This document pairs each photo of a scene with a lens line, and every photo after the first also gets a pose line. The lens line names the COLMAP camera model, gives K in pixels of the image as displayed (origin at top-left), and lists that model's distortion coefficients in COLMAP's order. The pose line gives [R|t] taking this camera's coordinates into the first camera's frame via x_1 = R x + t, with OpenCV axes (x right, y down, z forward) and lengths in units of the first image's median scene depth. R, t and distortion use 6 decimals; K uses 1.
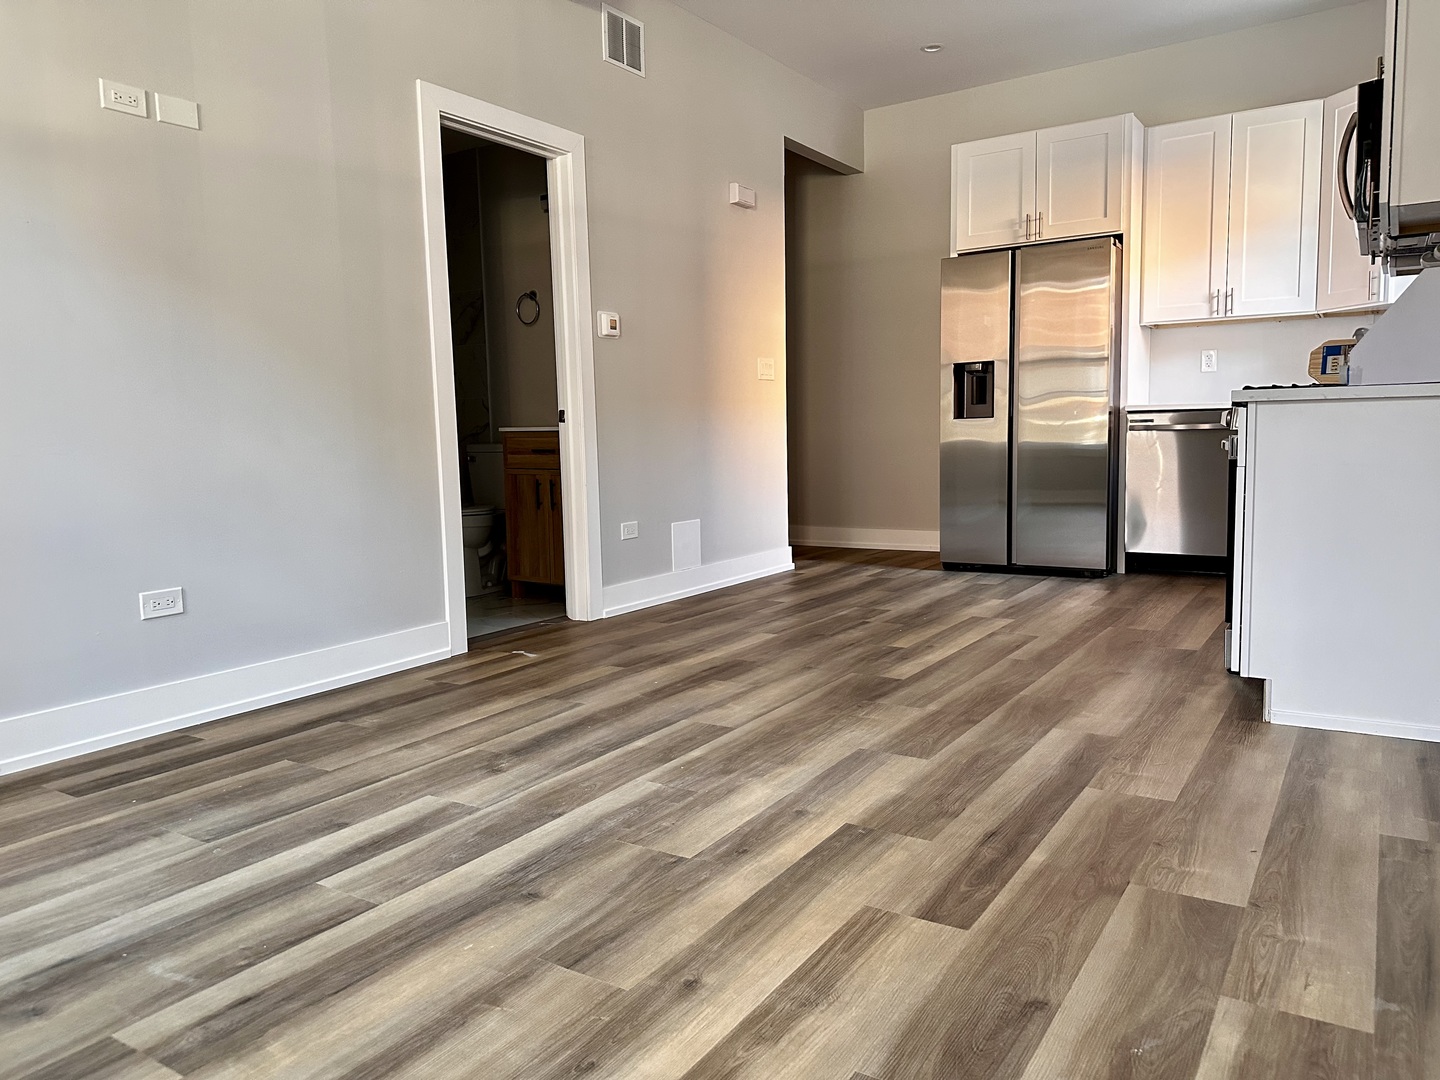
lens RADIAL K [[992.0, 0, 721.1], [0, 992.0, 536.2], [0, 0, 1]] dist [0.063868, -0.074221]
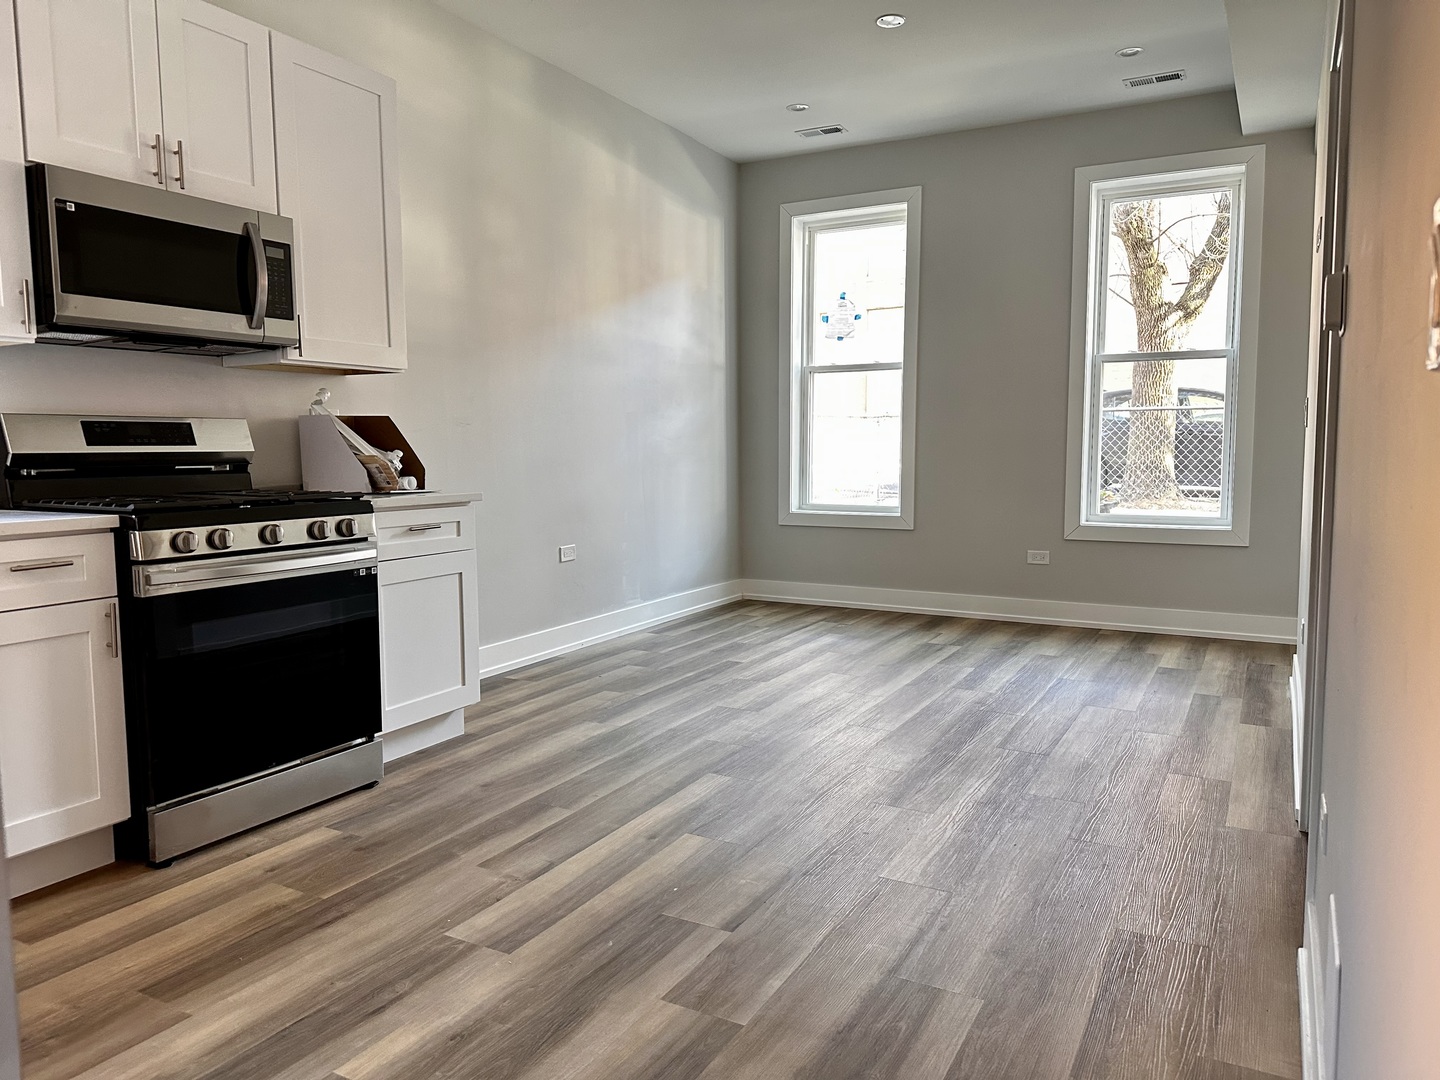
lens RADIAL K [[1024.3, 0, 719.1], [0, 1024.3, 523.8], [0, 0, 1]] dist [0.053818, -0.058184]
pose [[-0.996243, 0.039114, -0.077265, 0.293797], [0.024474, 0.982982, 0.182062, -0.343057], [0.083071, 0.179487, -0.980247, 2.354061]]
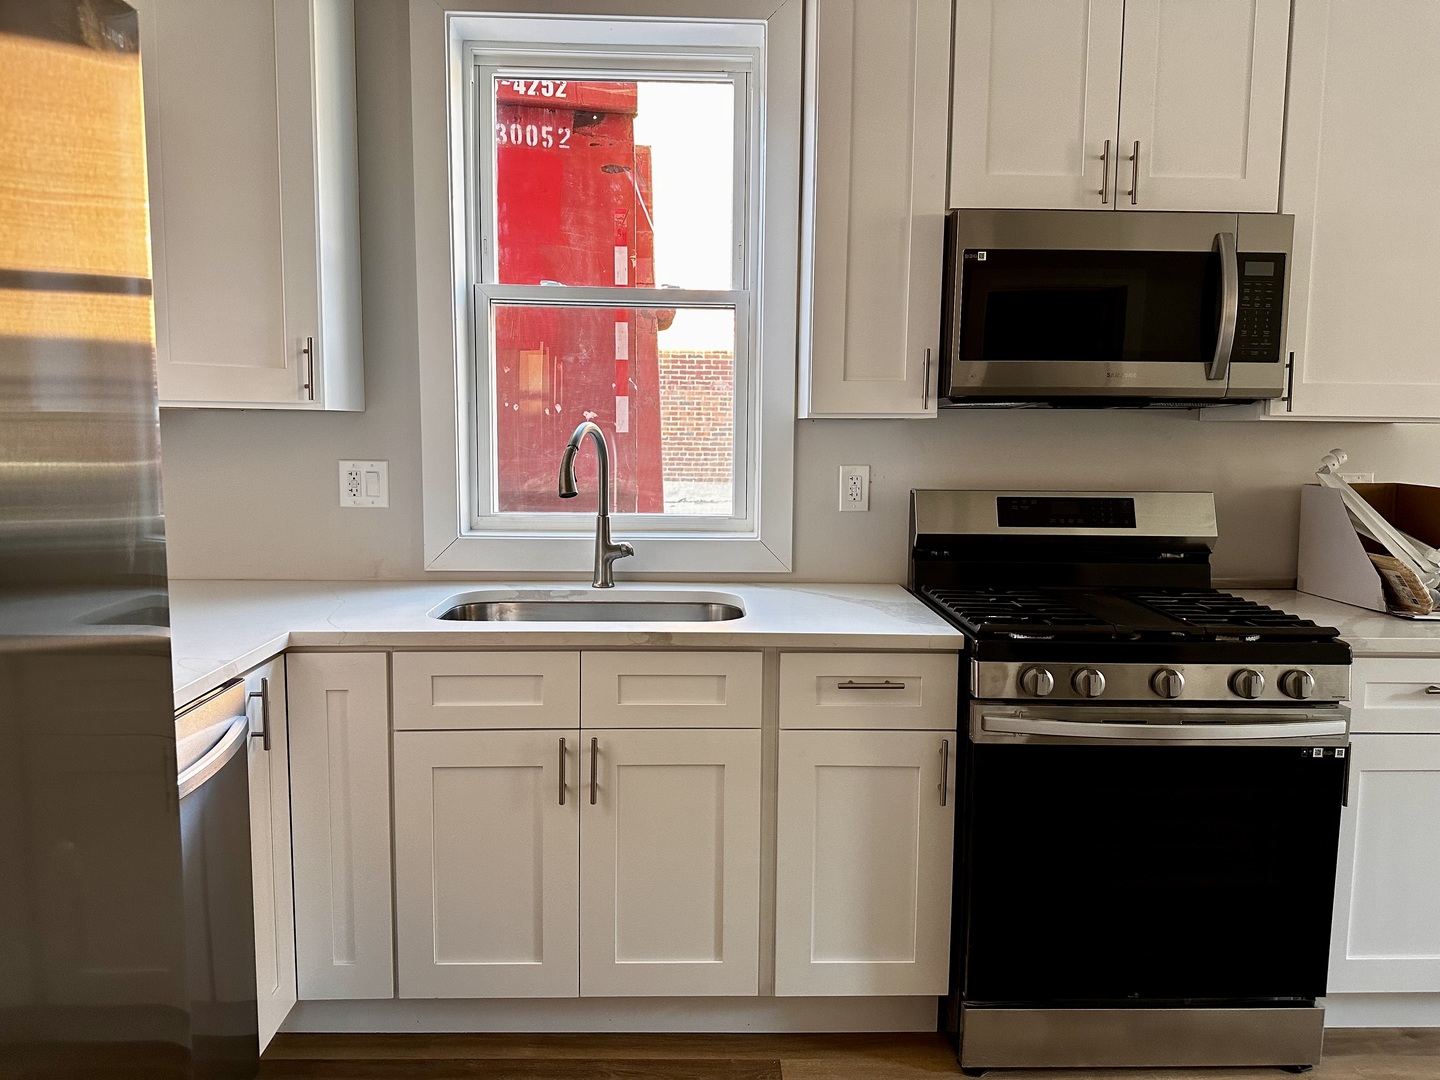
lens RADIAL K [[1003.4, 0, 726.2], [0, 1003.4, 532.0], [0, 0, 1]] dist [0.058842, -0.058272]
pose [[-0.580563, -0.069361, 0.811256, 0.265864], [0.087164, 0.985345, 0.146622, -0.393323], [-0.809536, 0.155836, -0.566009, 1.942478]]
